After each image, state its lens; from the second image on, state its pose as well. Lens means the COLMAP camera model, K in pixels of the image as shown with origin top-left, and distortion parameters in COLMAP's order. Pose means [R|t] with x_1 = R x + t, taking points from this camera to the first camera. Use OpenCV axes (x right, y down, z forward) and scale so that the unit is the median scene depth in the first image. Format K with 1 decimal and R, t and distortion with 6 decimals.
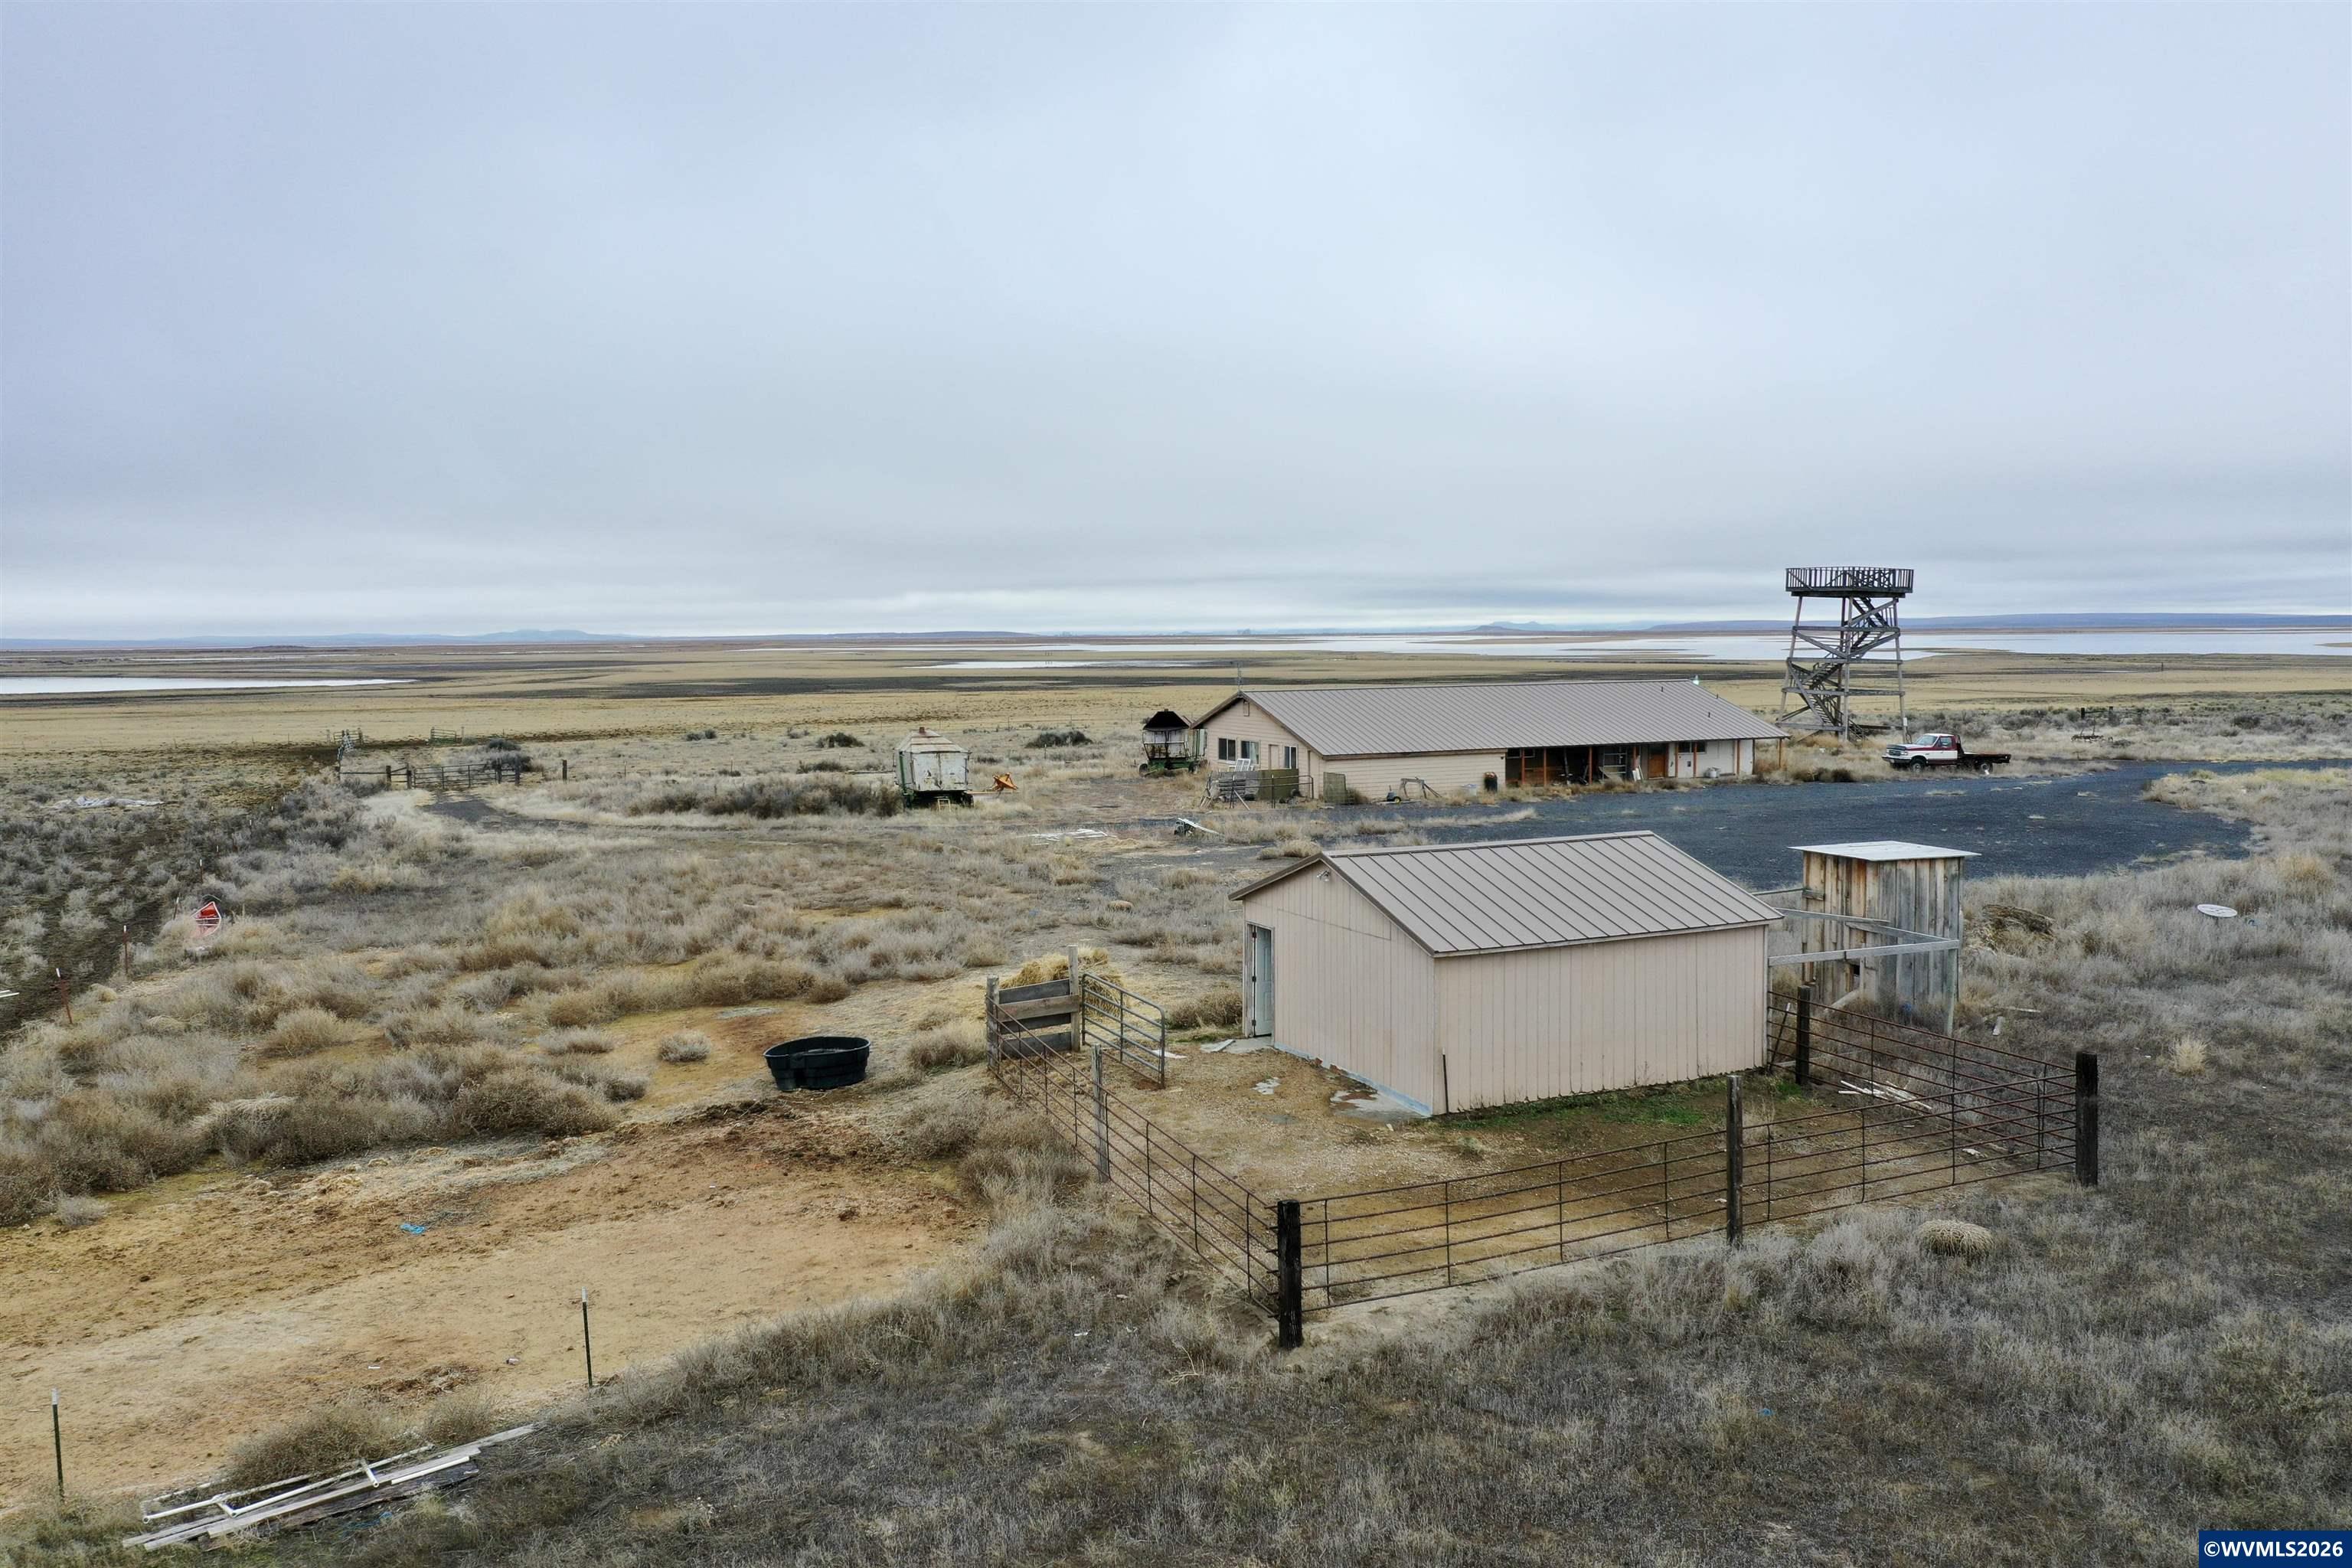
lens RADIAL K [[1844.8, 0, 1168.0], [0, 1844.8, 781.8], [0, 0, 1]] dist [-0.007683, -0.001637]
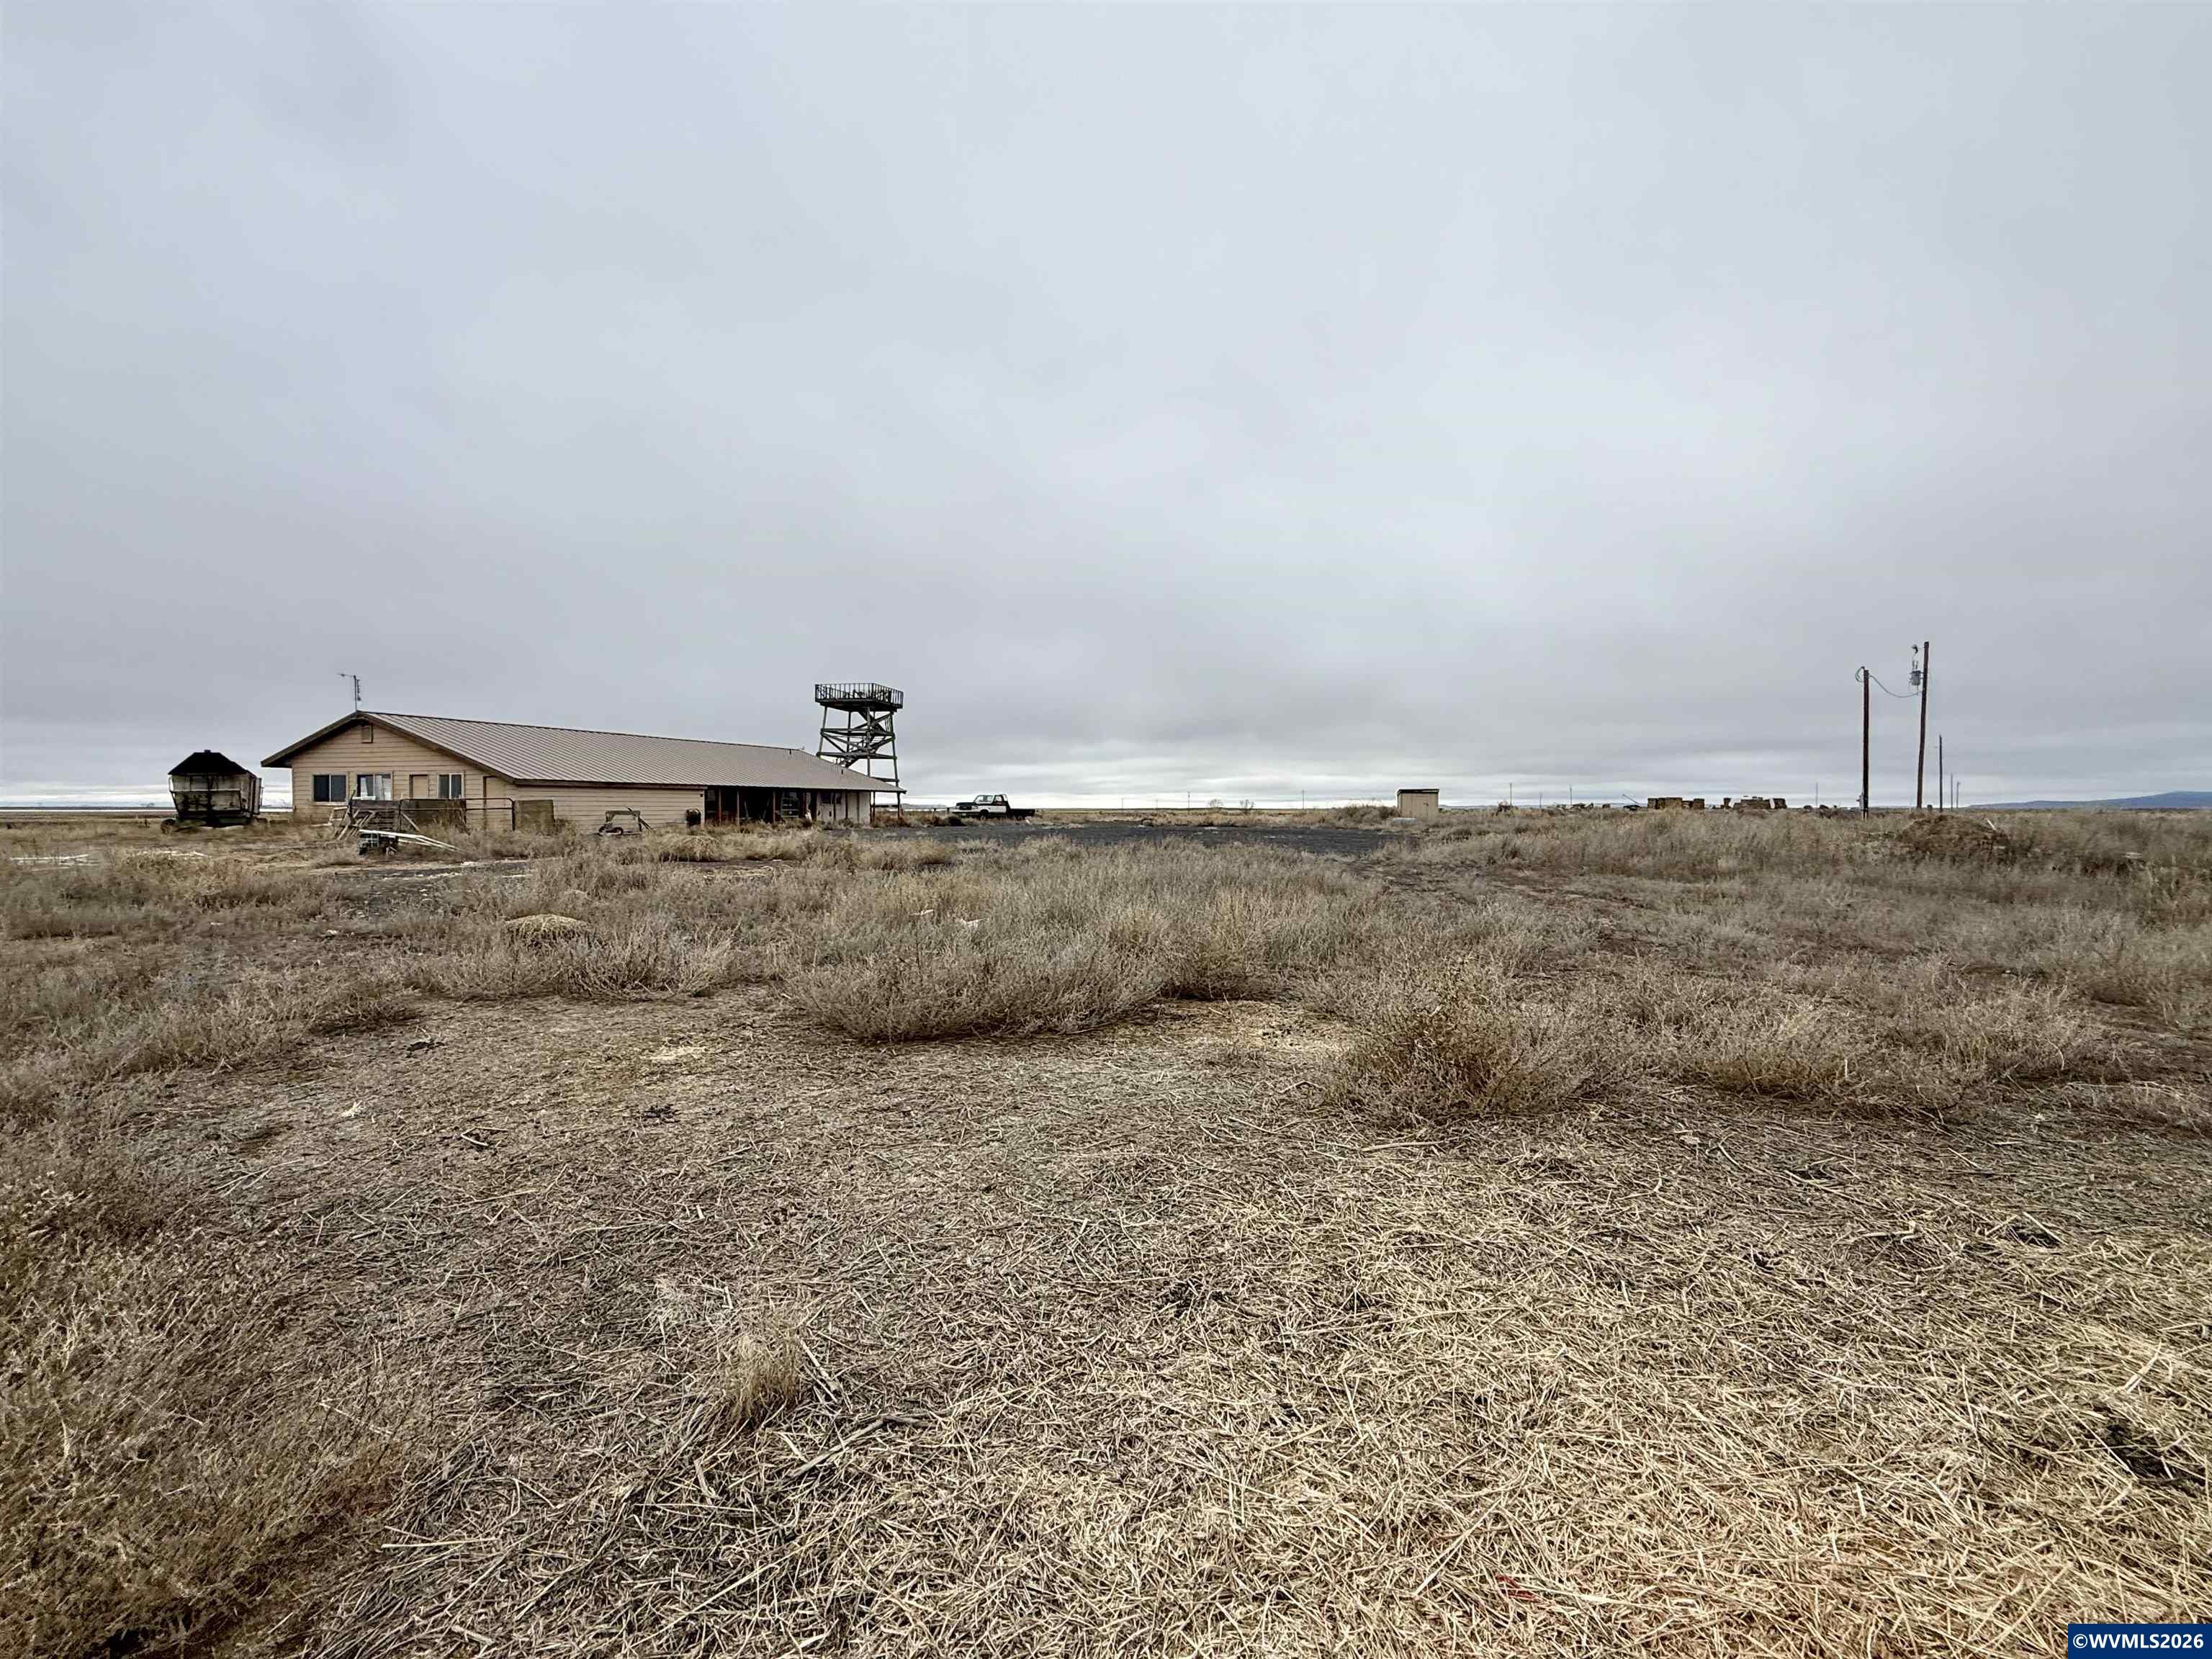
lens RADIAL K [[1009.1, 0, 1106.0], [0, 1009.1, 829.5], [0, 0, 1]] dist [0.000609, -0.000159]
pose [[0.695009, -0.004912, 0.718984, -0.136620], [0.050079, 0.997879, -0.041591, 0.098527], [-0.717255, 0.064912, 0.693781, 1.276789]]
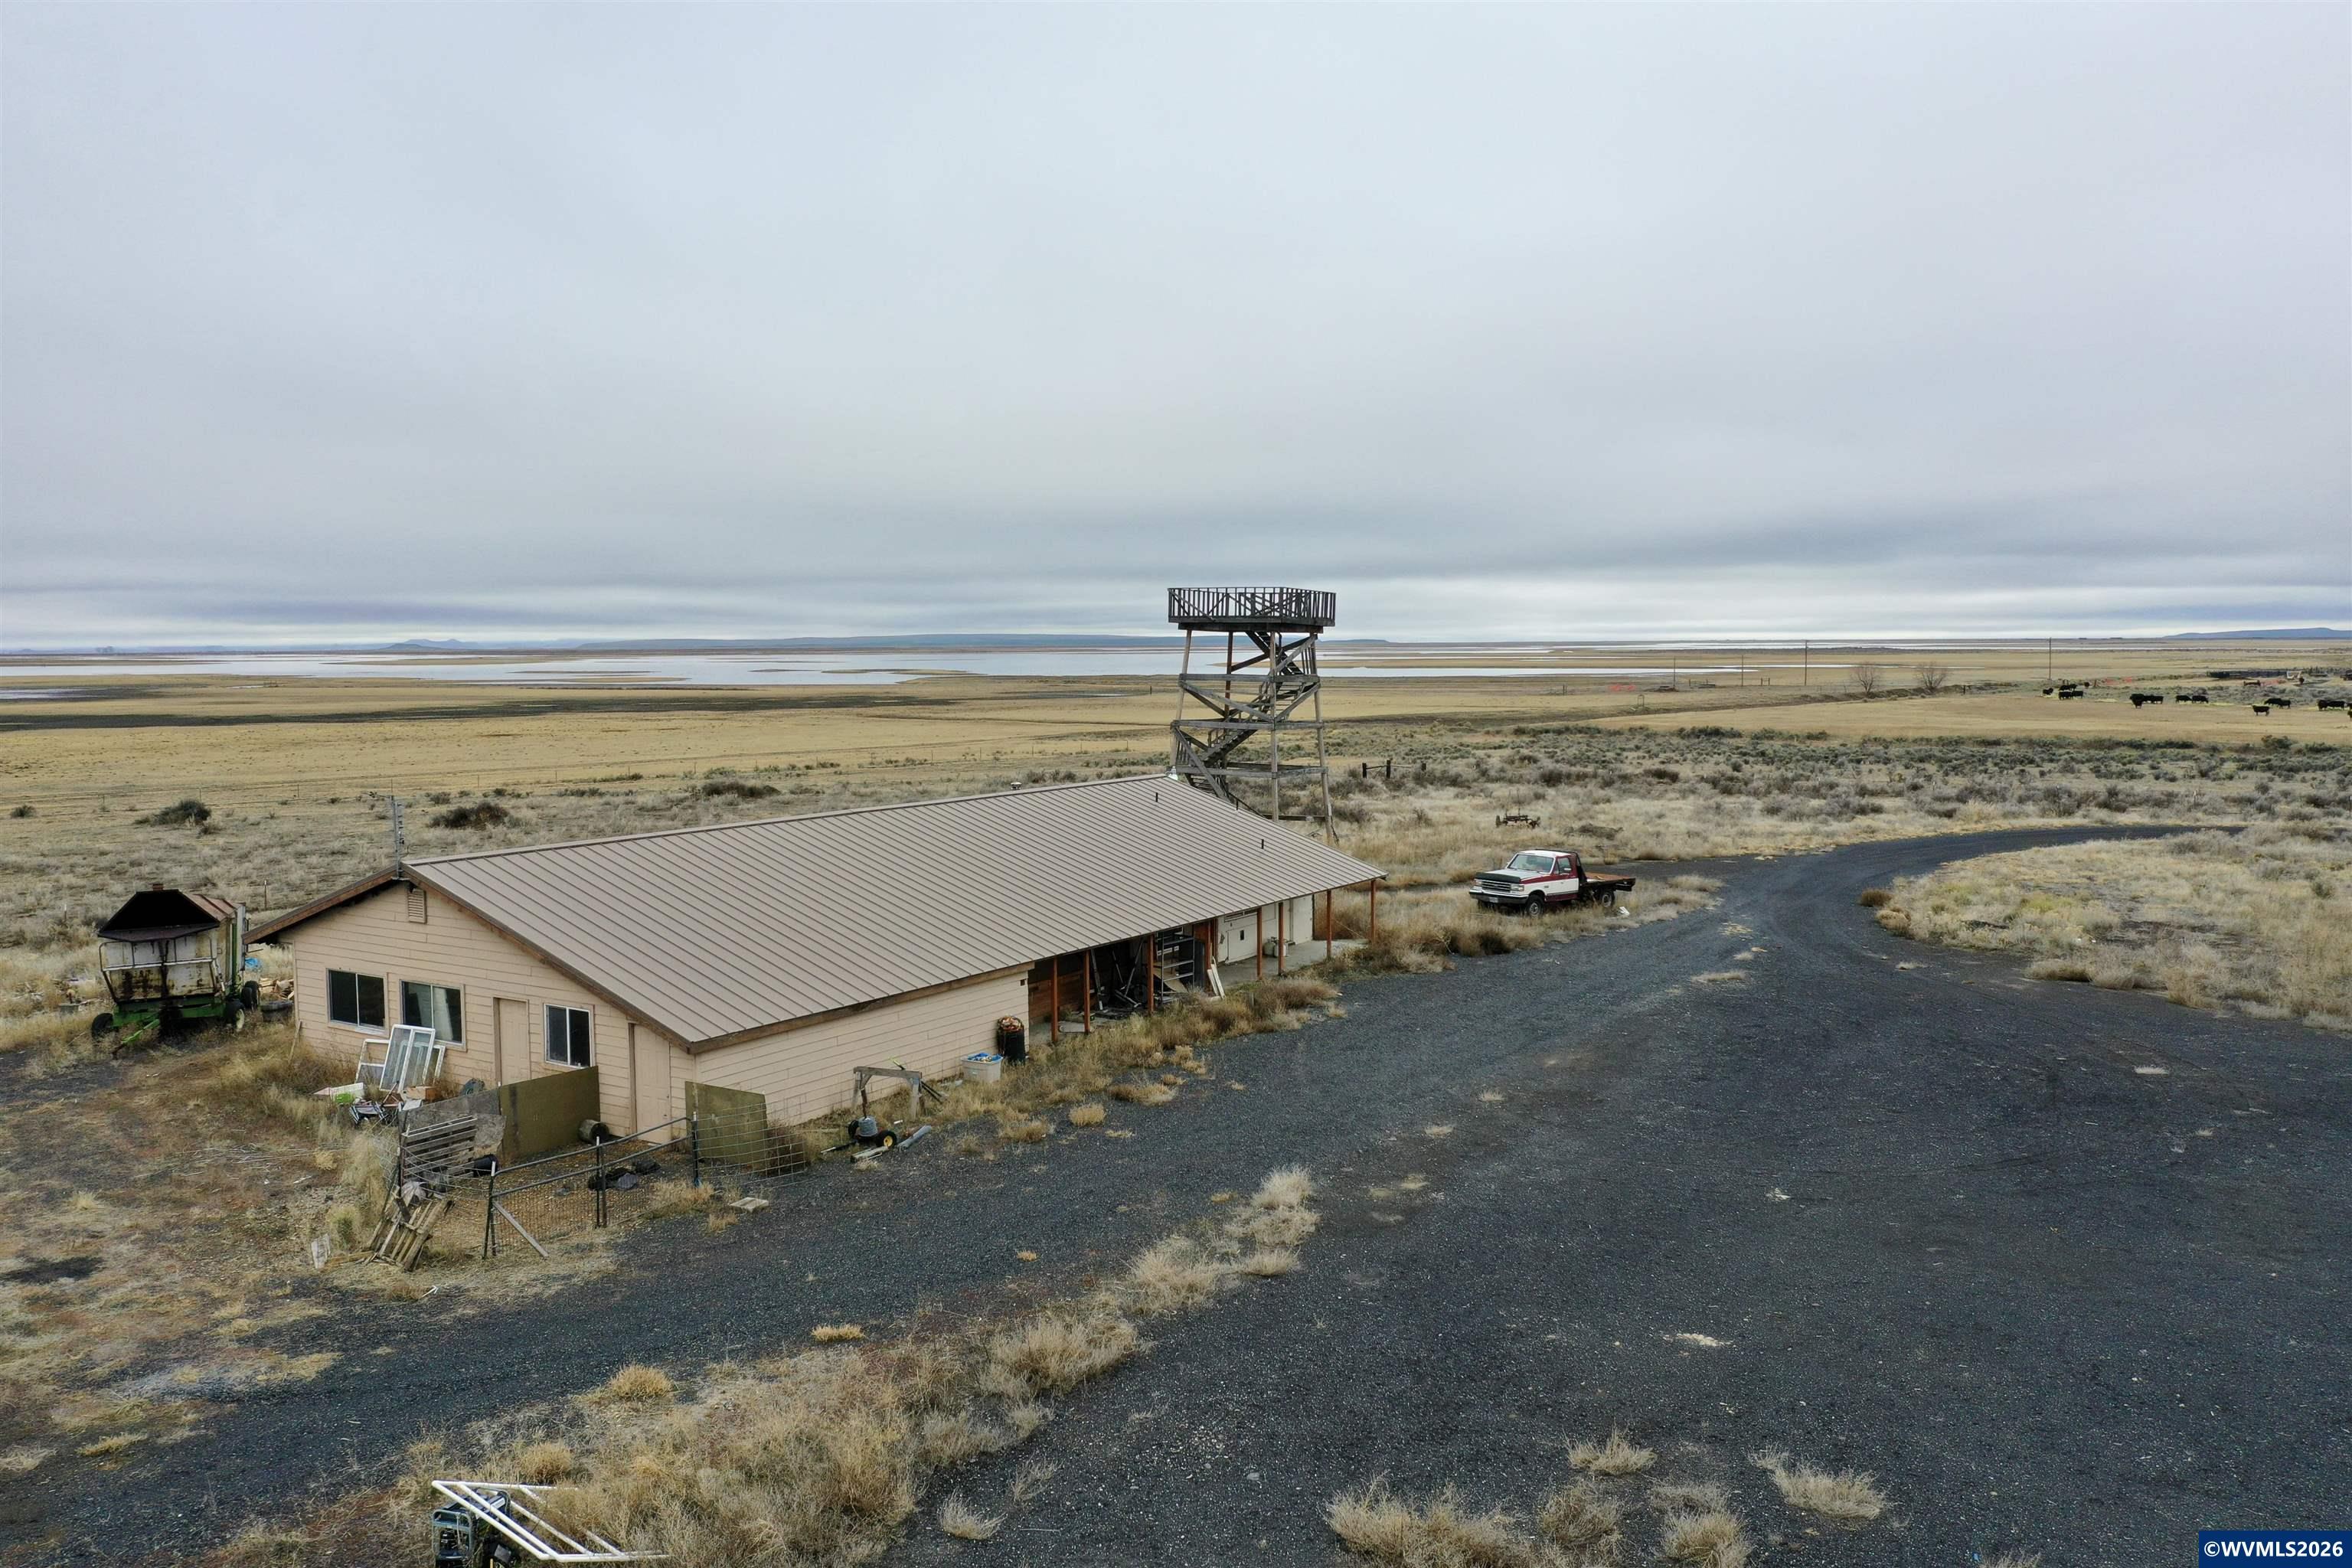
lens RADIAL K [[1844.8, 0, 1168.0], [0, 1844.8, 781.8], [0, 0, 1]] dist [-0.007683, -0.001637]
pose [[0.845354, -0.036875, 0.532933, -0.090649], [0.042197, 0.999107, 0.002197, -0.166648], [-0.532538, 0.020631, 0.846155, 1.545357]]
